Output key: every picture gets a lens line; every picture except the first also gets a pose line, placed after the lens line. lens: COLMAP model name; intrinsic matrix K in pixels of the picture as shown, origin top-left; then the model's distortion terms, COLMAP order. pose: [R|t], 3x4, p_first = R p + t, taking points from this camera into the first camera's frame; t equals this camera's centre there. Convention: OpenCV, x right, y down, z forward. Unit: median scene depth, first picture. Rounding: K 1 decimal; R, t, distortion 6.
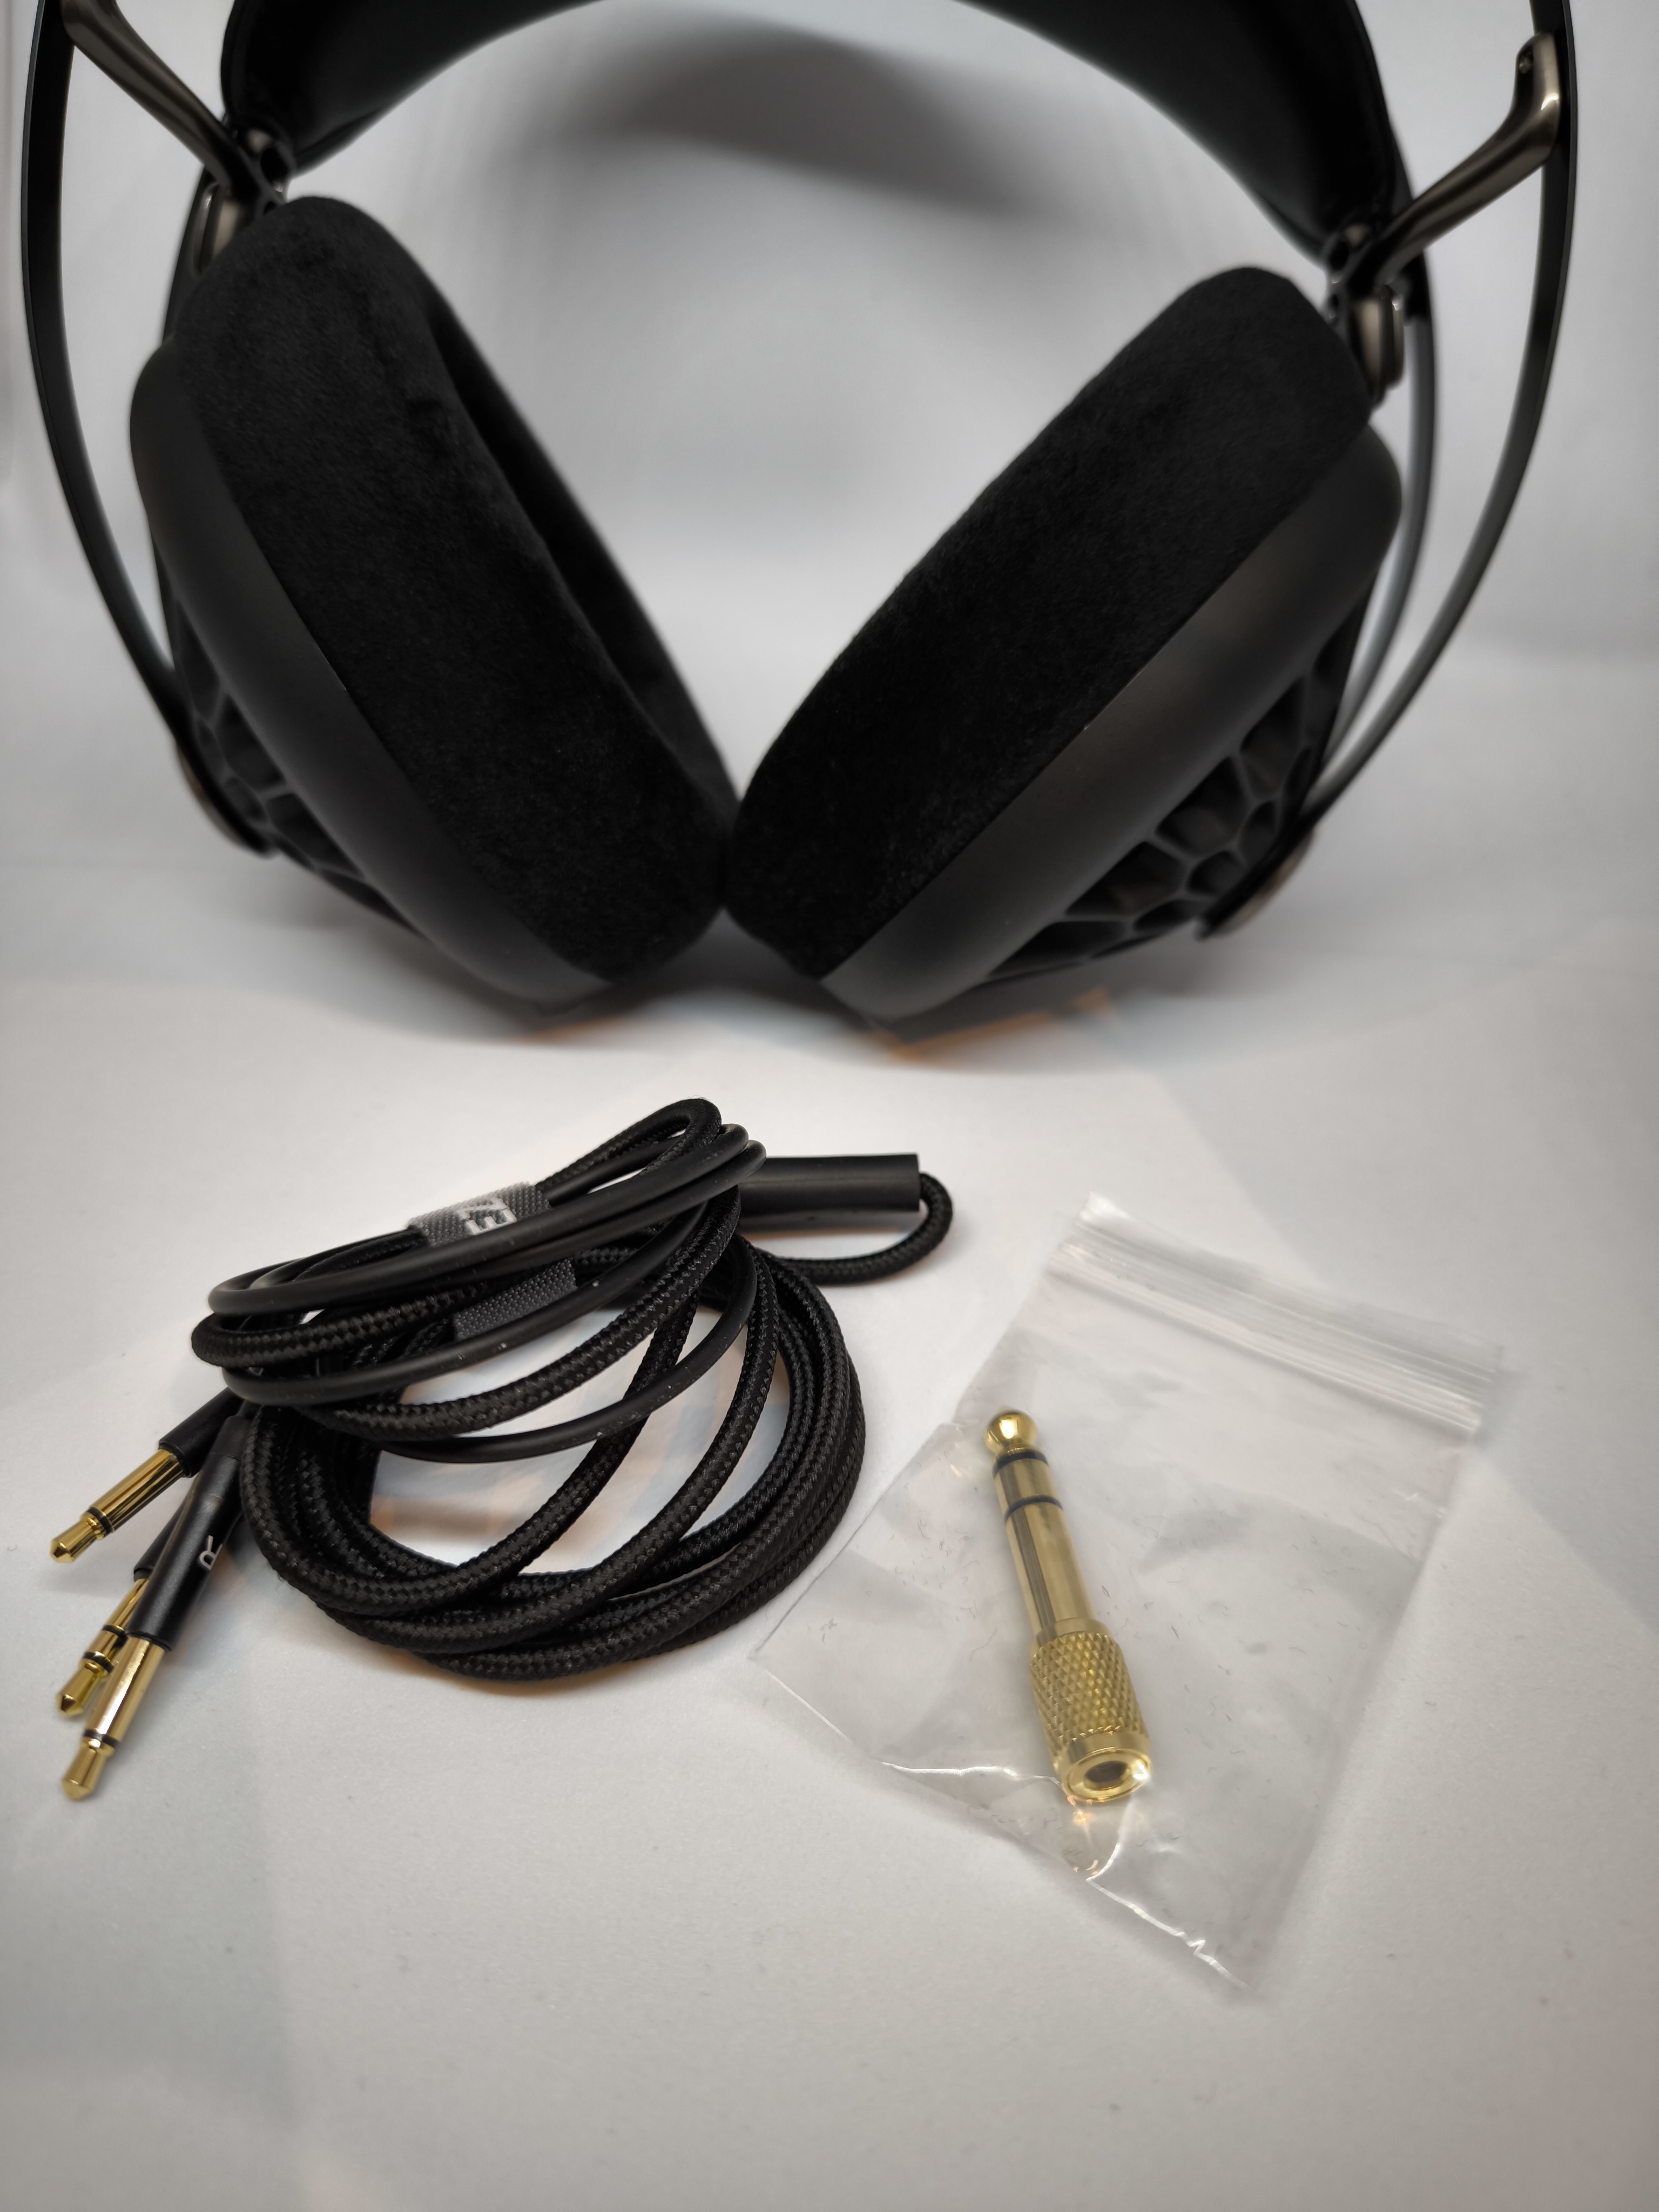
lens RADIAL K [[1666.3, 0, 849.2], [0, 1666.3, 1188.5], [0, 0, 1]] dist [-0.048522, 0.017458]
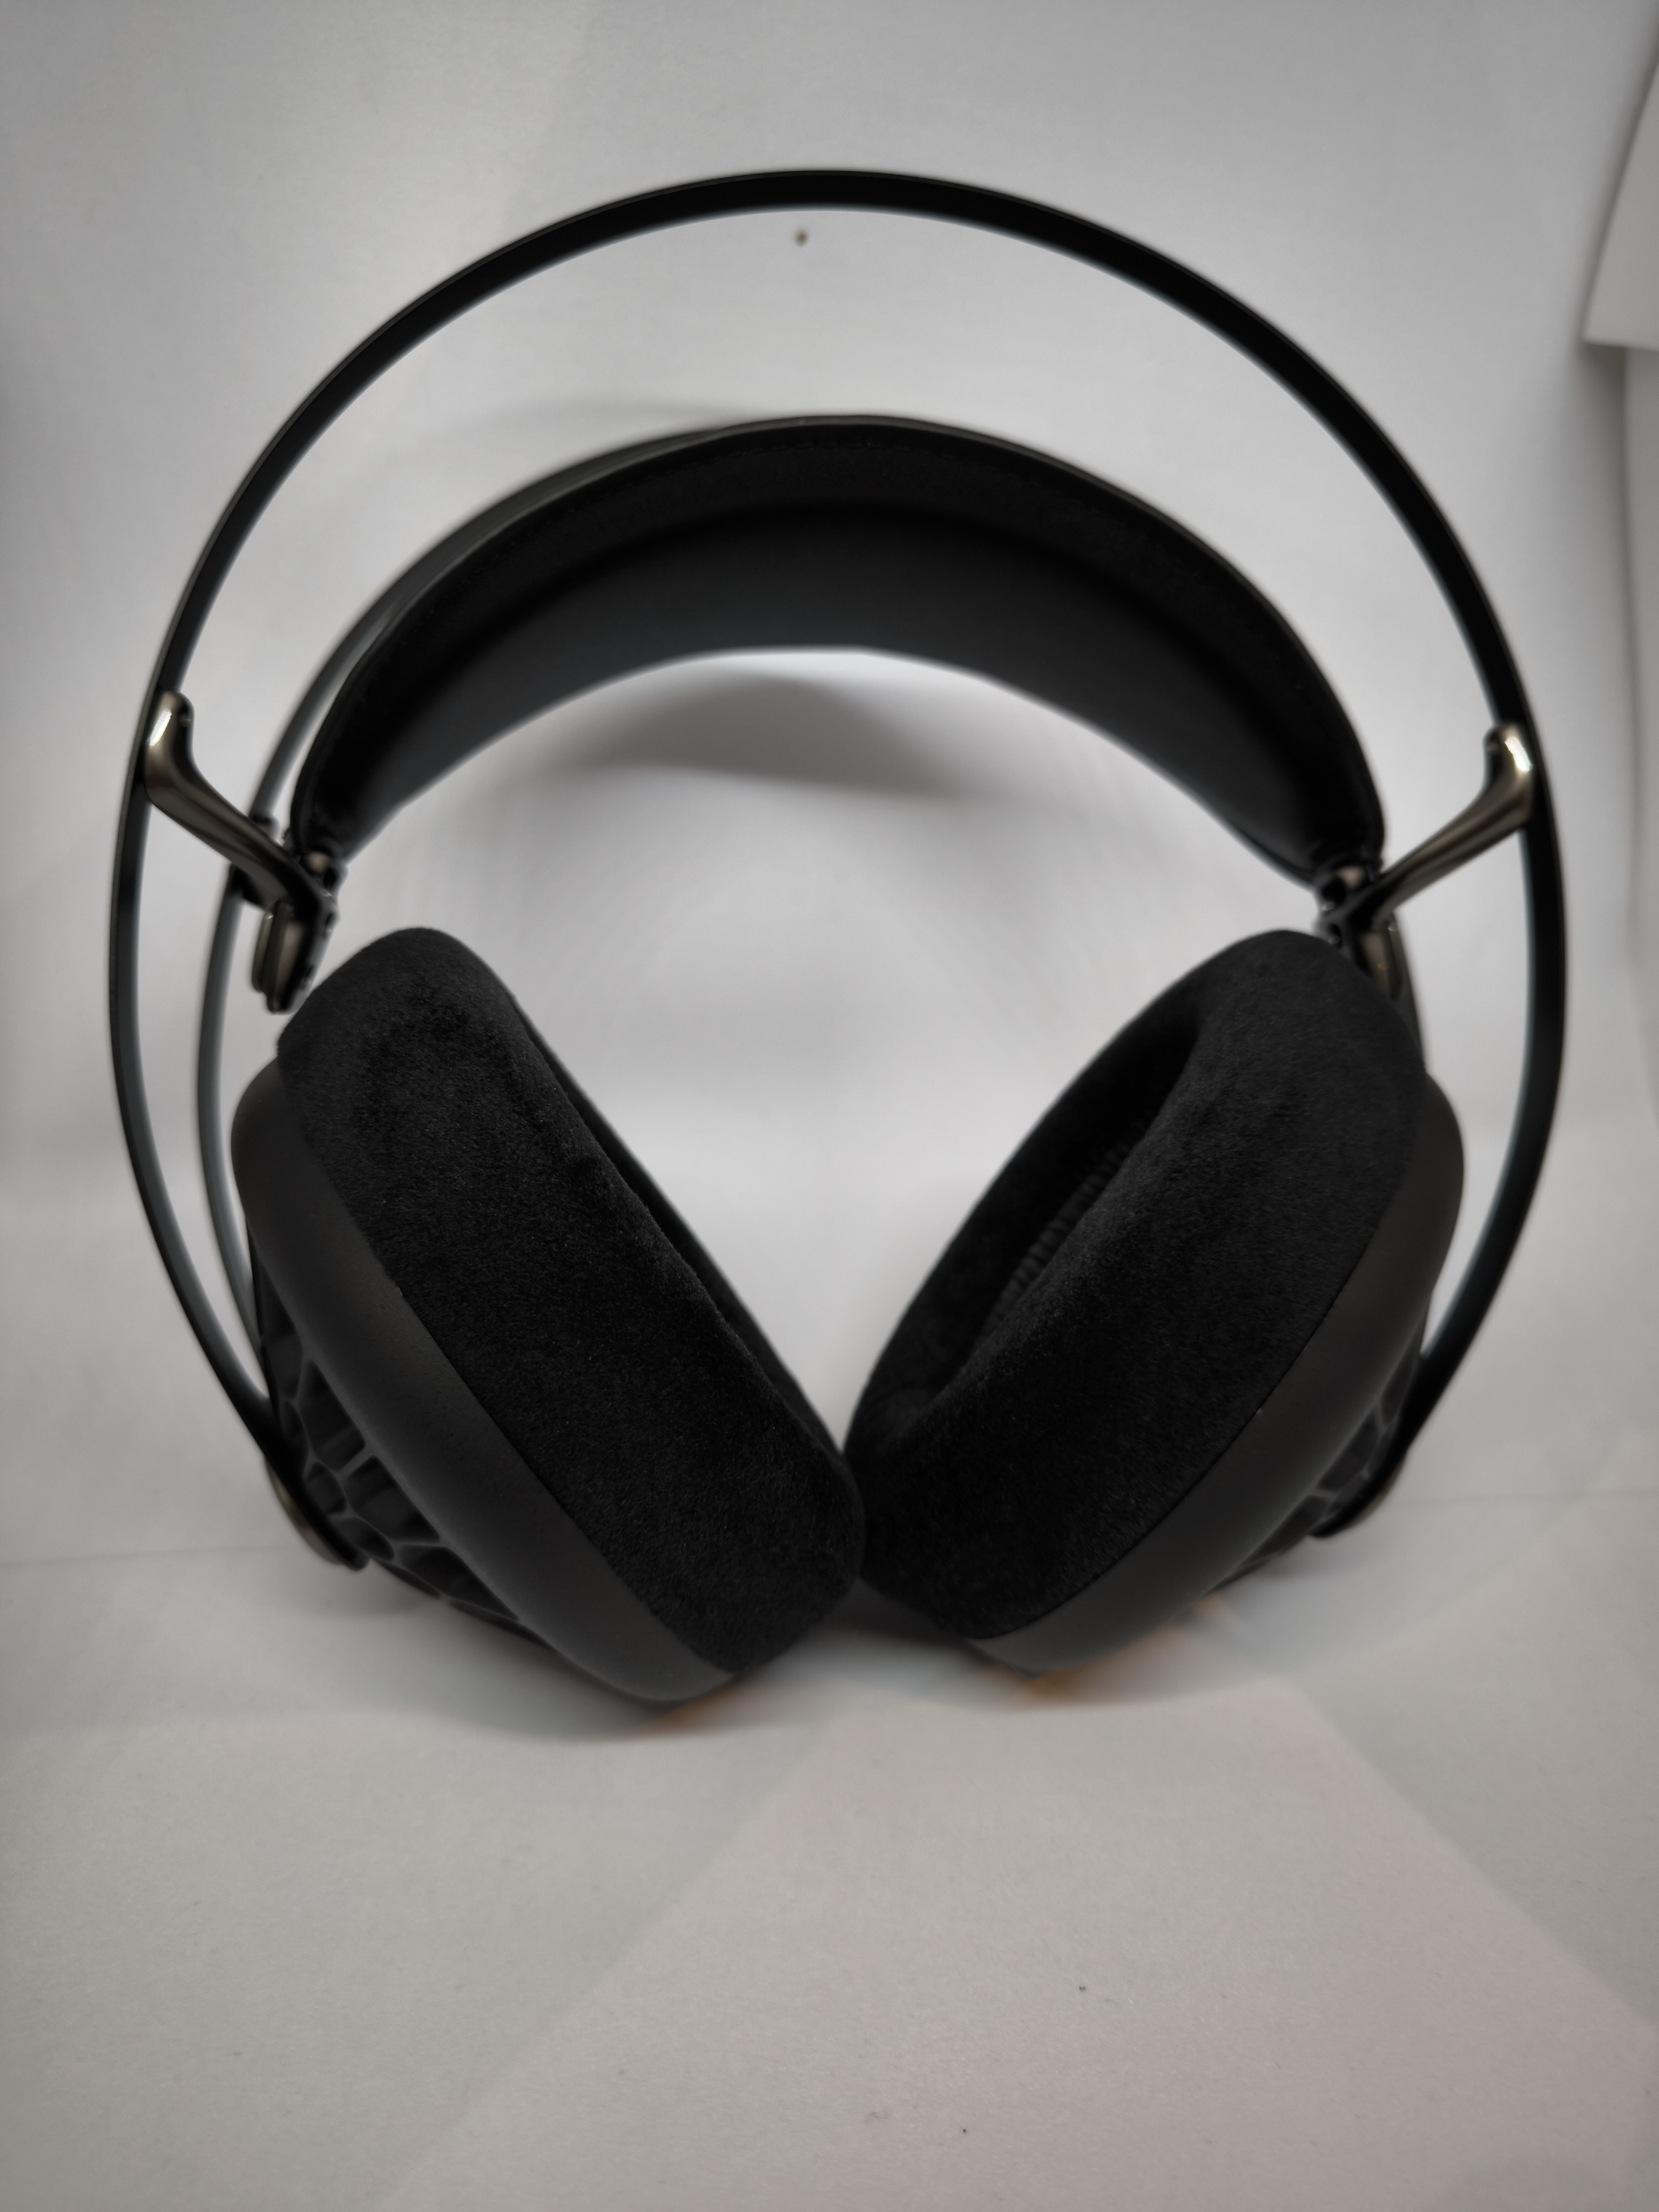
lens RADIAL K [[1666.3, 0, 814.8], [0, 1666.3, 1105.2], [0, 0, 1]] dist [-0.048522, 0.017458]
pose [[0.987147, -0.091983, 0.130693, -0.251857], [0.119818, 0.967116, -0.224344, -0.272018], [-0.105759, 0.237120, 0.965707, -0.007415]]
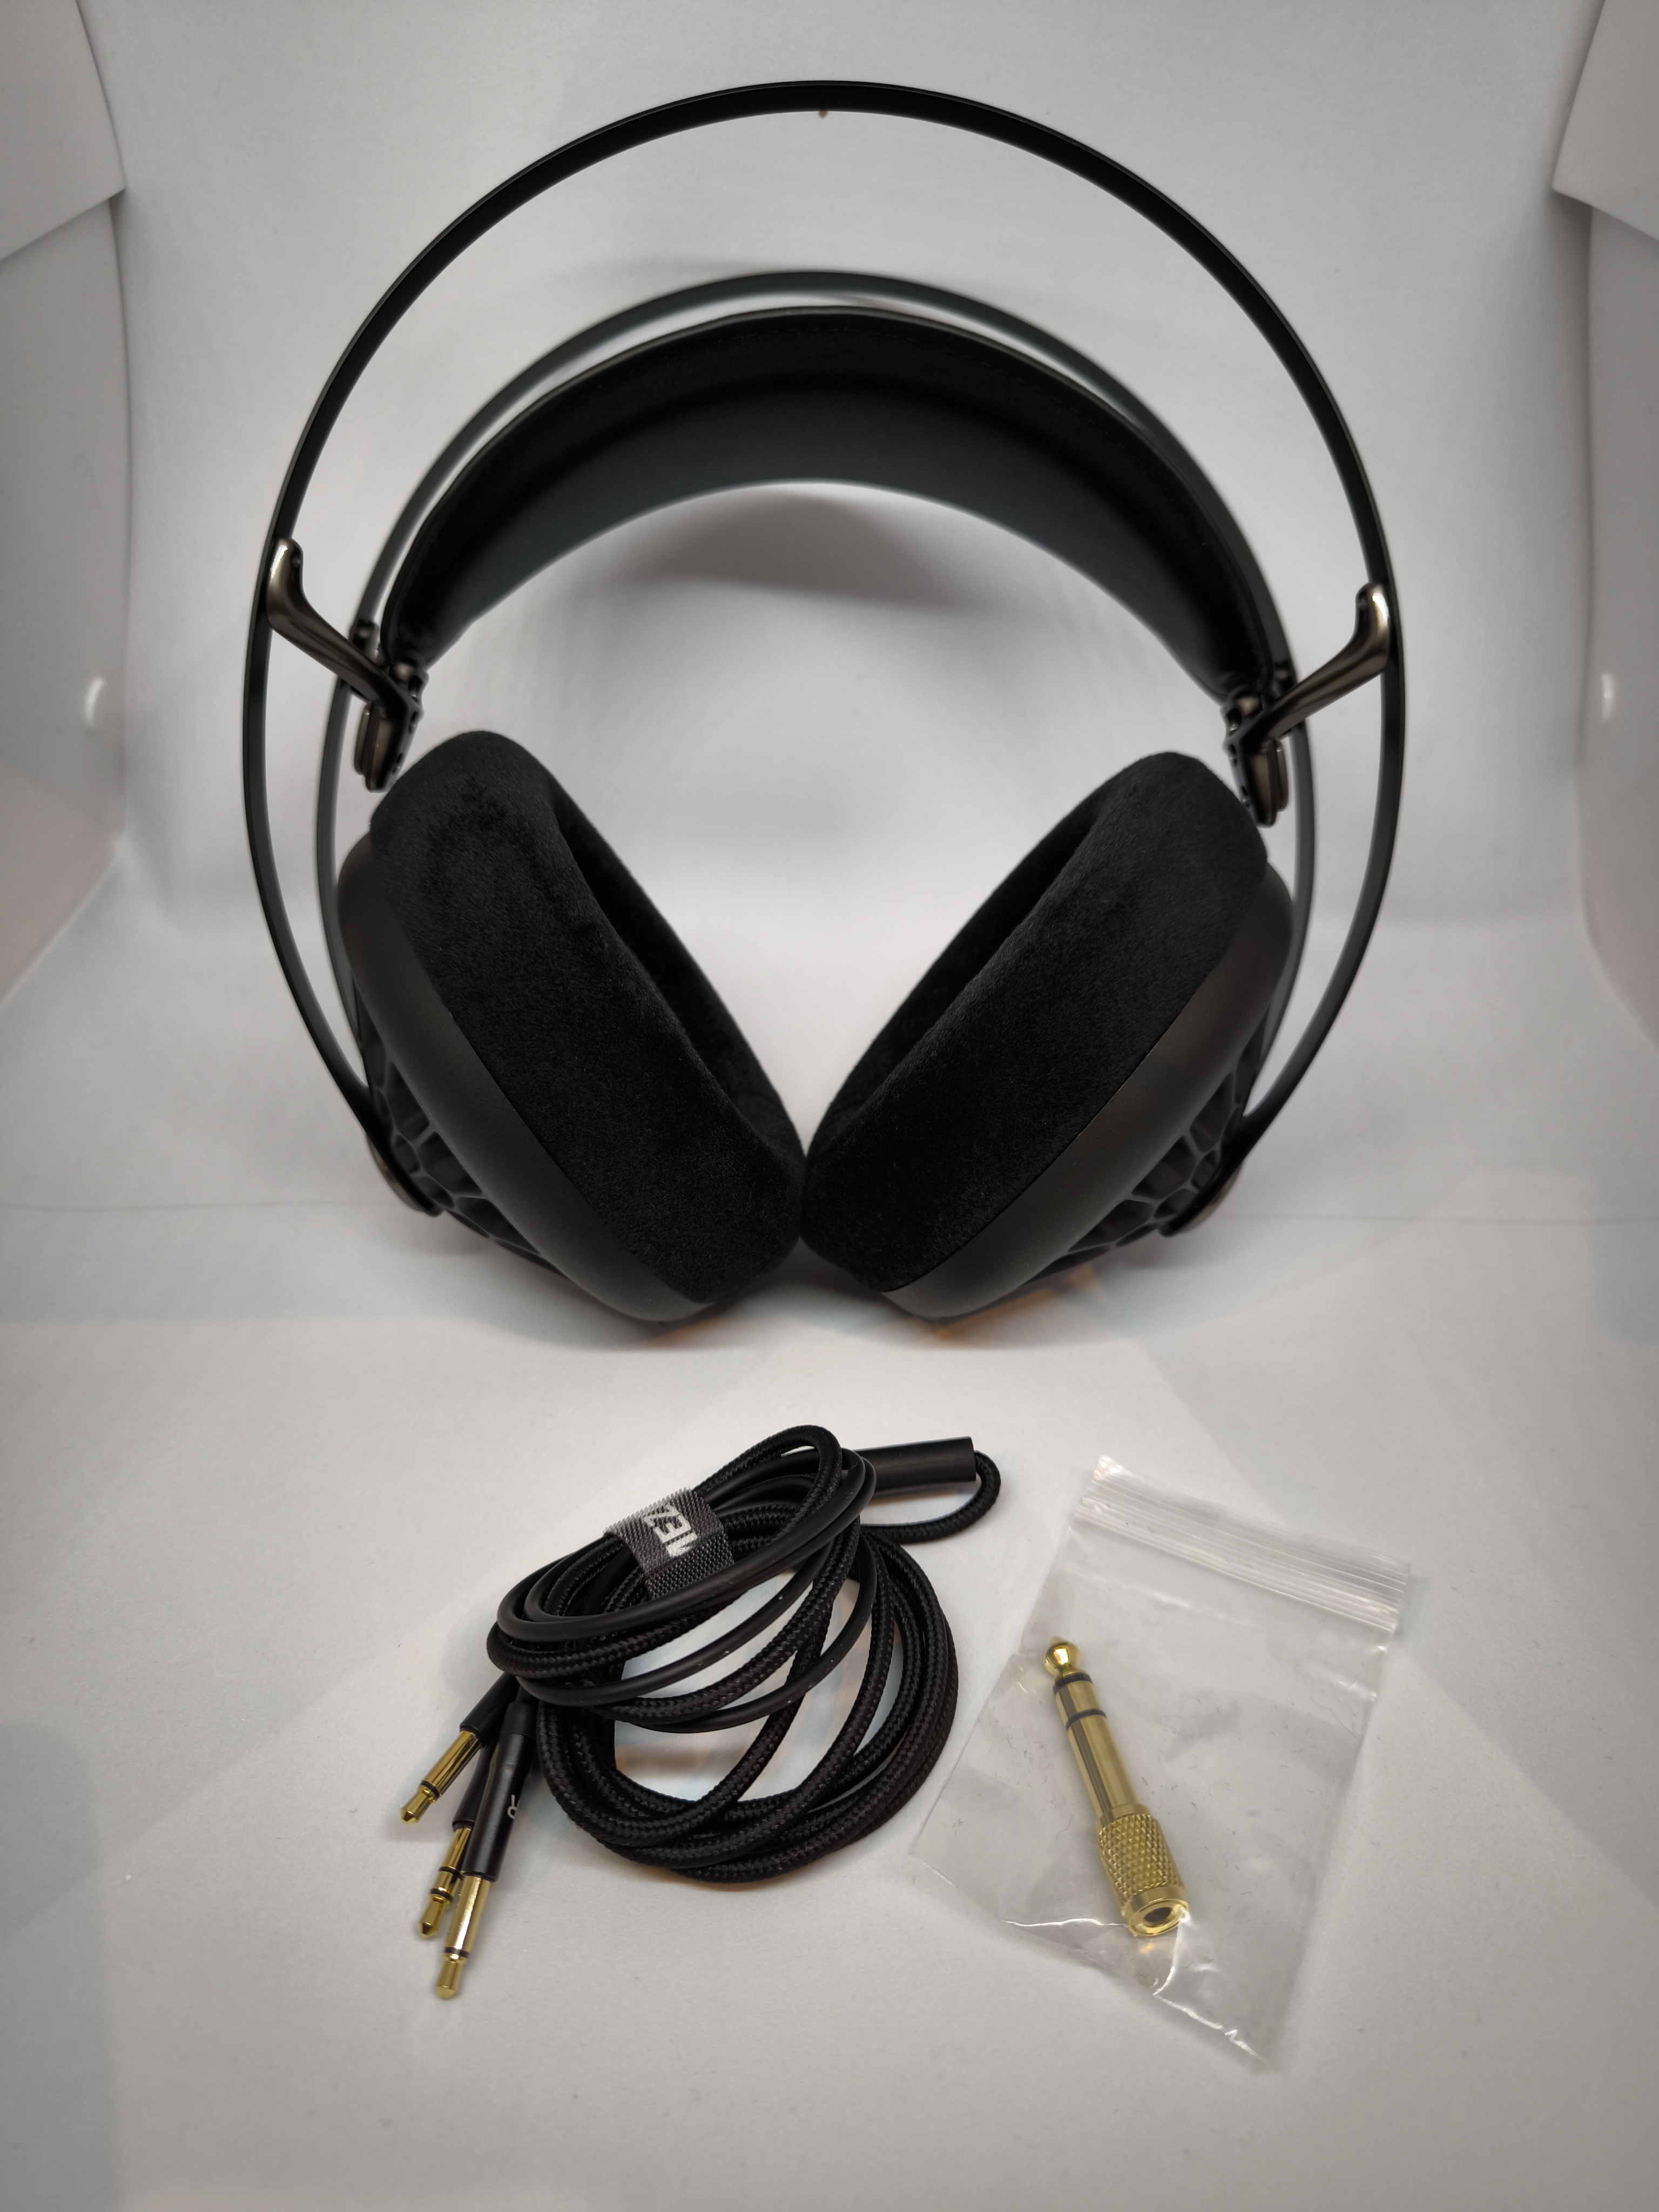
lens RADIAL K [[1666.3, 0, 843.8], [0, 1666.3, 1135.6], [0, 0, 1]] dist [-0.048522, 0.017458]
pose [[0.997096, -0.062772, 0.043124, -0.115789], [0.064722, 0.996870, -0.045412, -0.233363], [-0.040139, 0.048071, 0.998037, -0.384822]]
